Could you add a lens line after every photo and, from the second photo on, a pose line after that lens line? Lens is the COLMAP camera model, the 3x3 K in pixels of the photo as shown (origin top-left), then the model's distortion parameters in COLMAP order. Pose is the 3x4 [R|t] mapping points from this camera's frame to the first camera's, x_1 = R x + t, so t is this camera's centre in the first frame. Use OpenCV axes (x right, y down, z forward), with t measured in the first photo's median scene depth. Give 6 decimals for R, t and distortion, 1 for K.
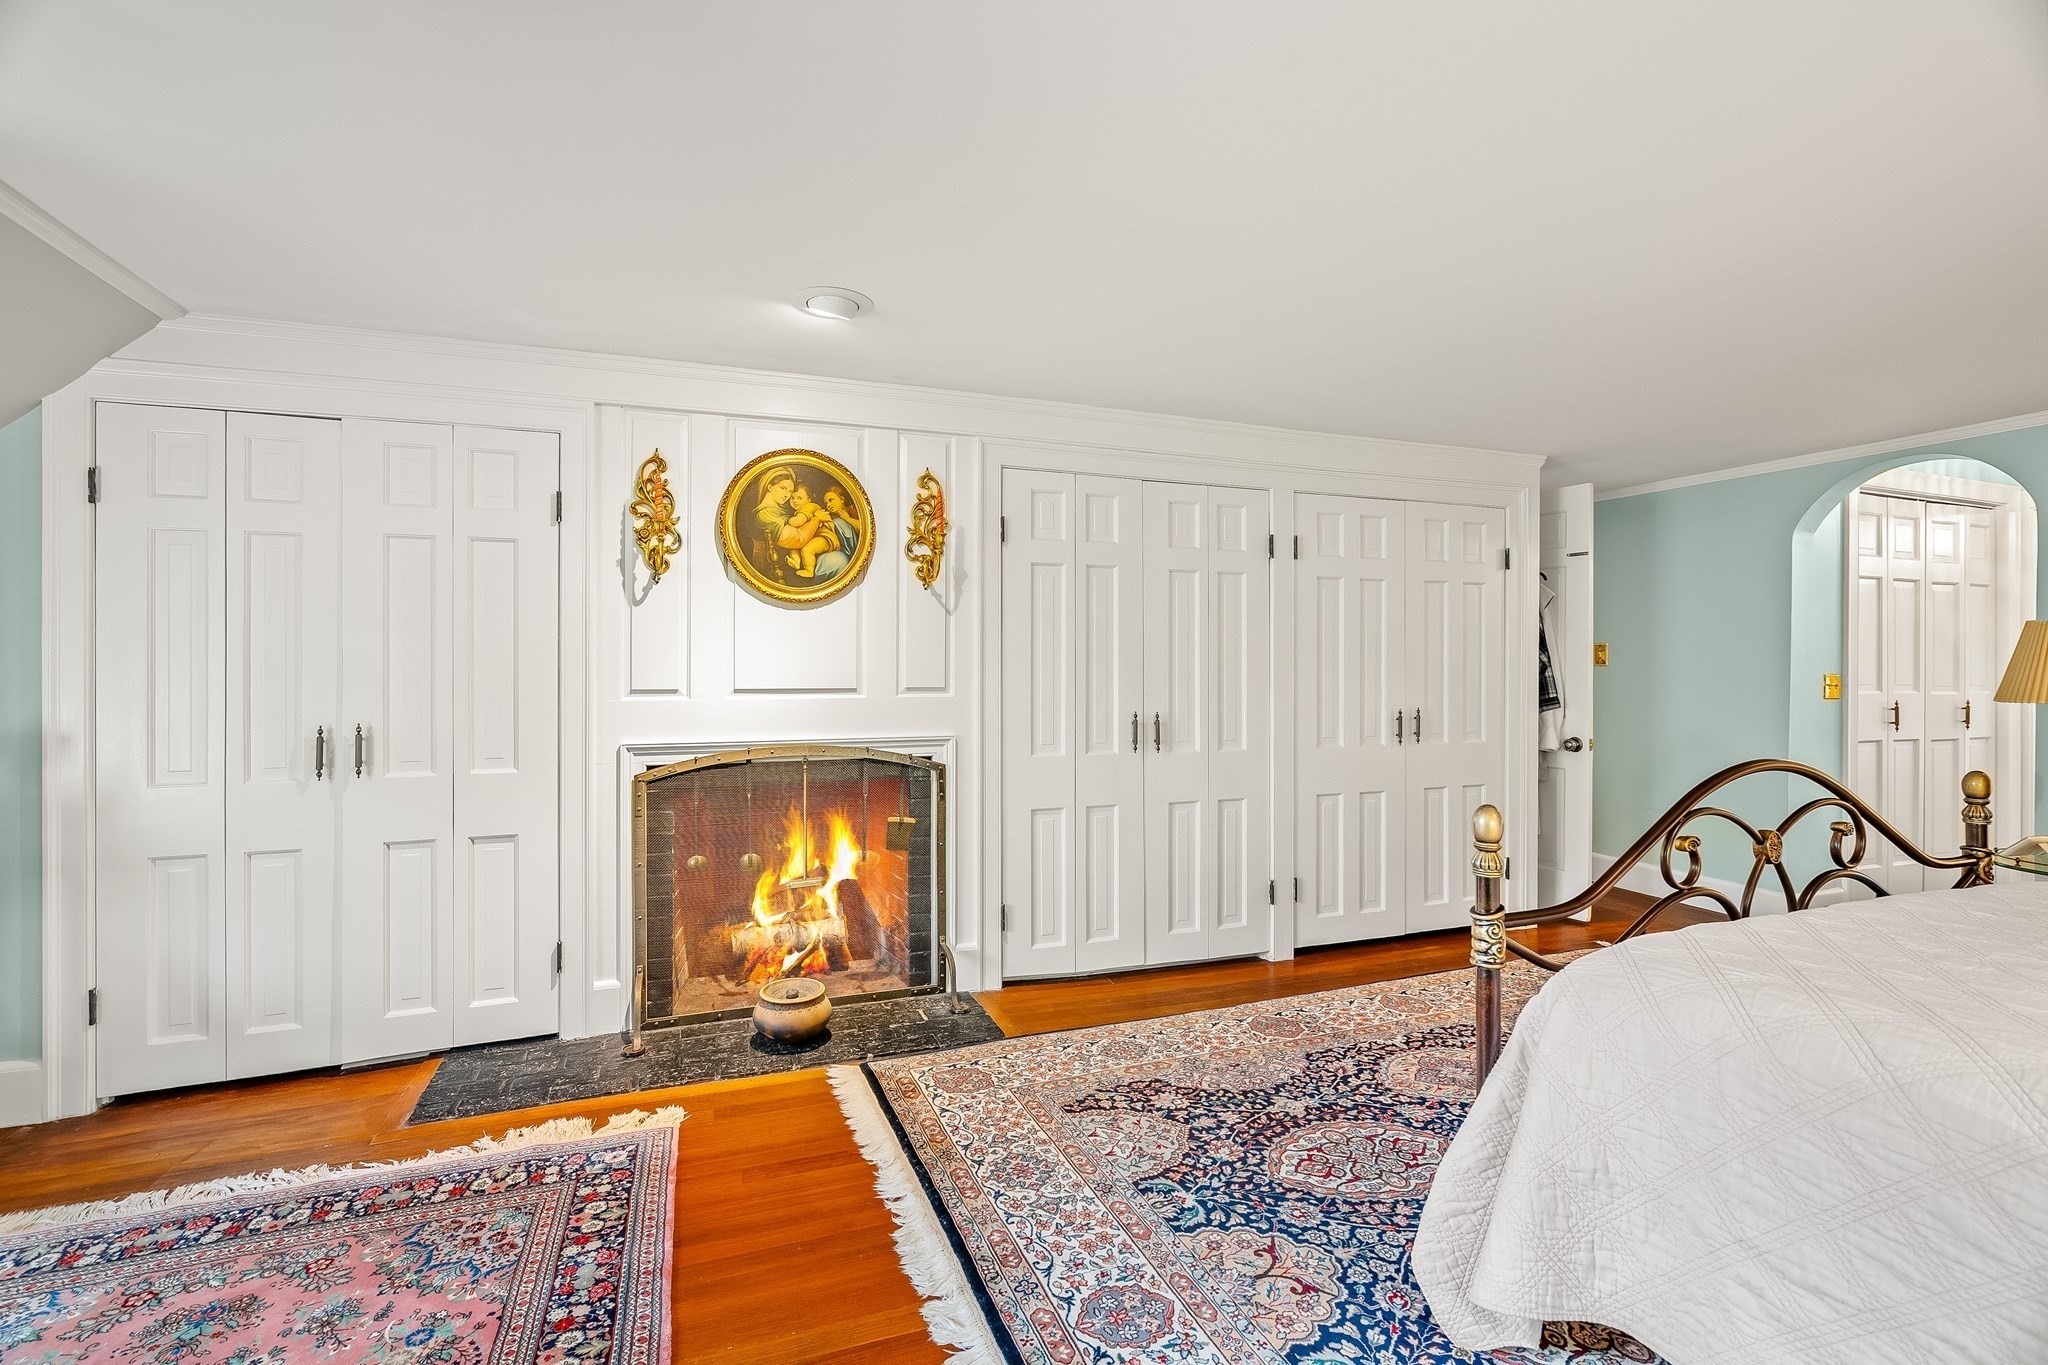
lens RADIAL K [[917.3, 0, 1019.9], [0, 917.3, 681.3], [0, 0, 1]] dist [-0.001039, 0.000050]
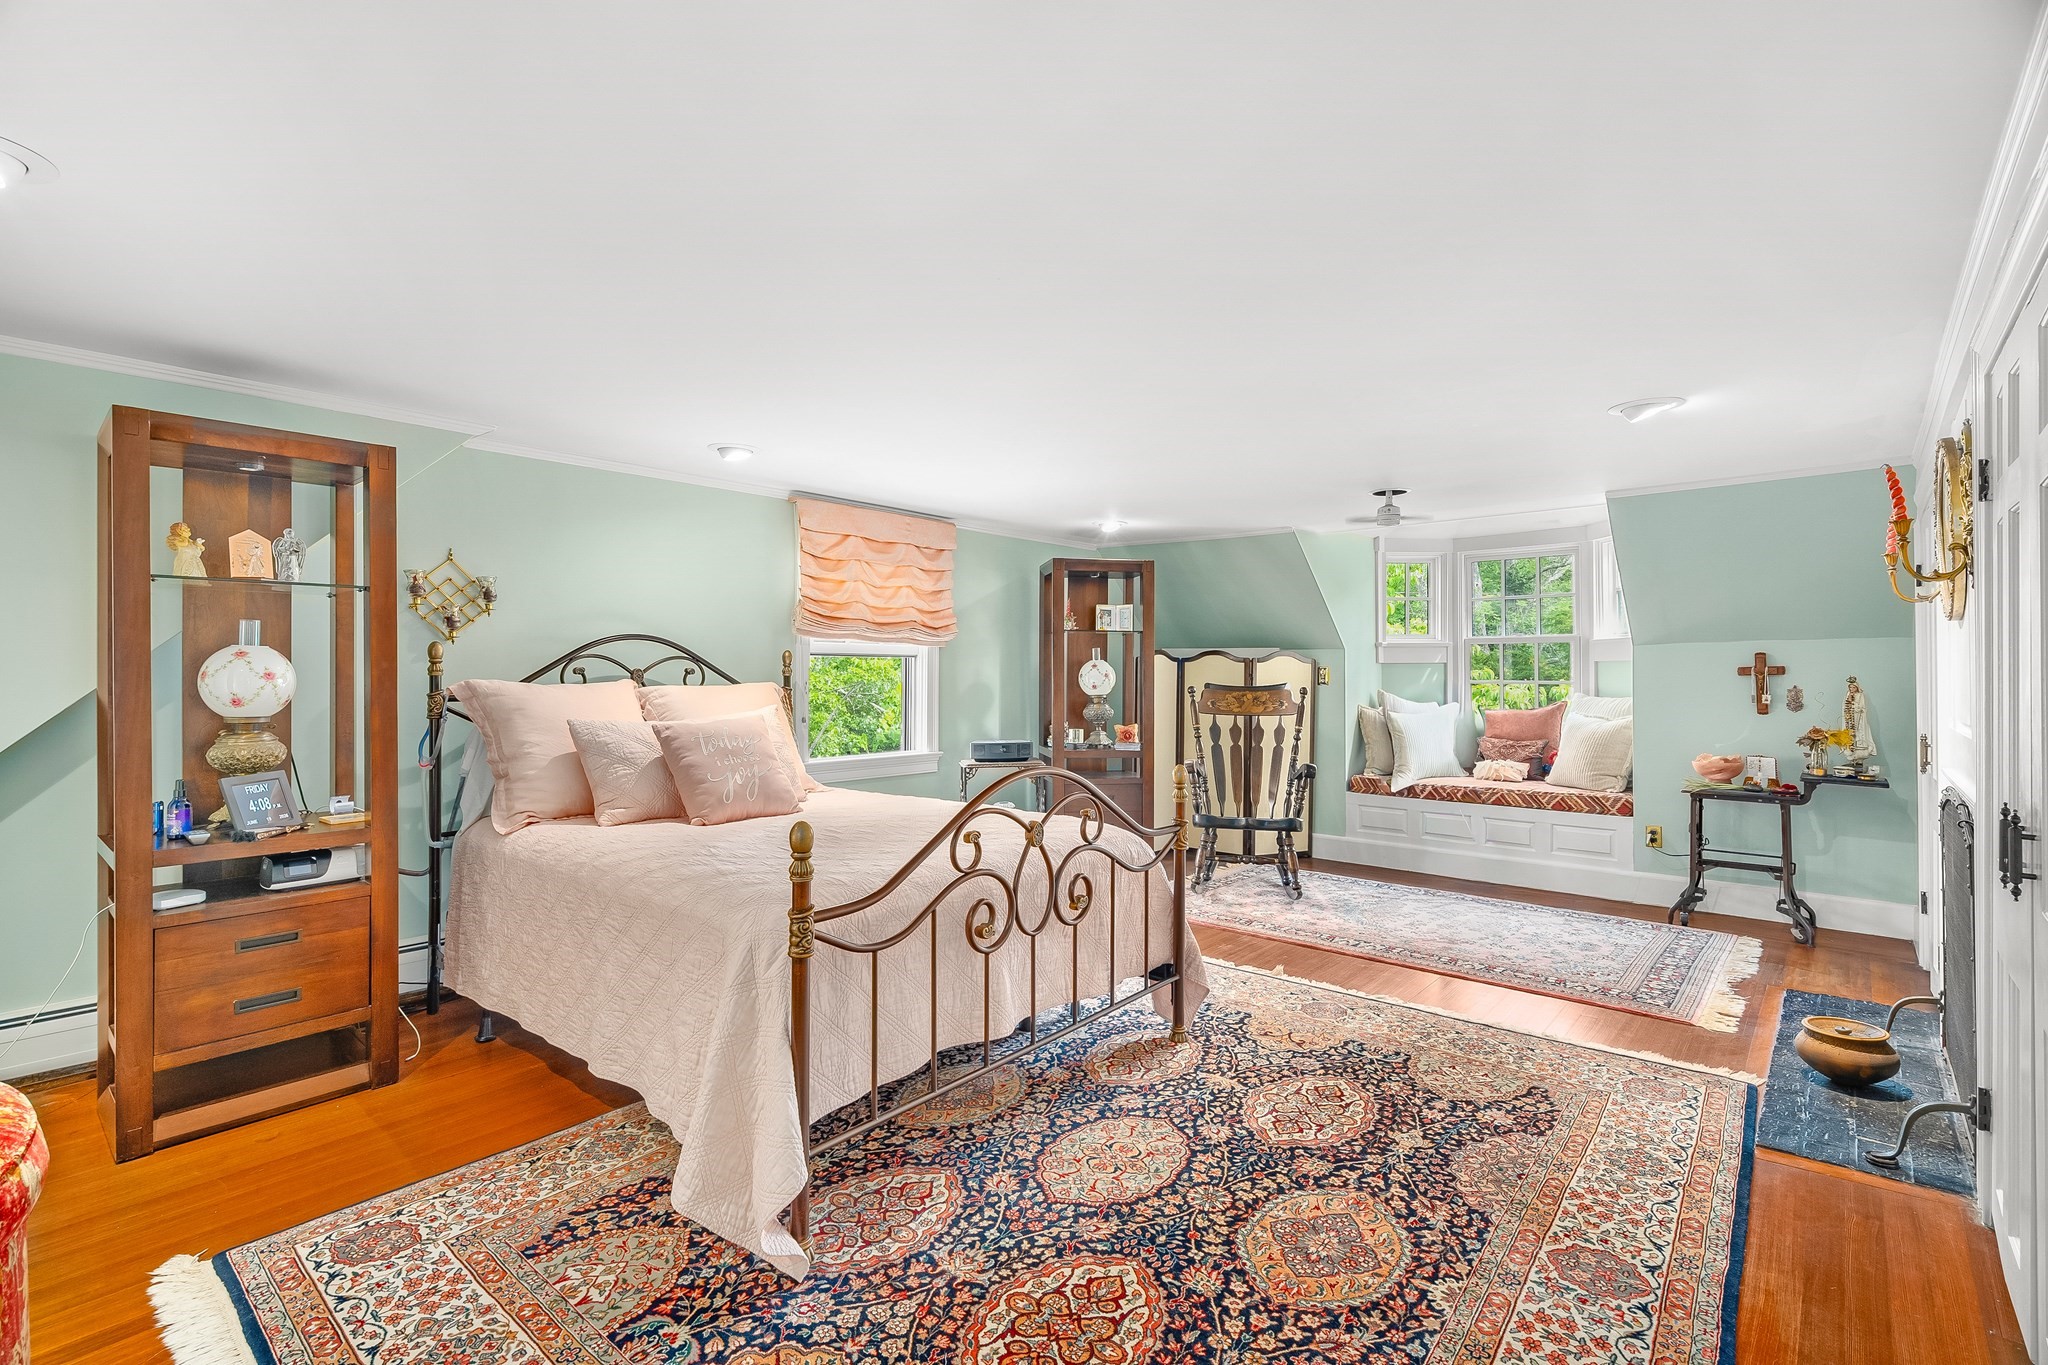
lens RADIAL K [[917.3, 0, 1019.9], [0, 917.3, 681.3], [0, 0, 1]] dist [-0.001039, 0.000050]
pose [[-0.877901, 0.001702, -0.478839, 1.149645], [-0.007560, 0.999820, 0.017414, -0.045538], [0.478782, 0.018908, -0.877730, 1.677780]]
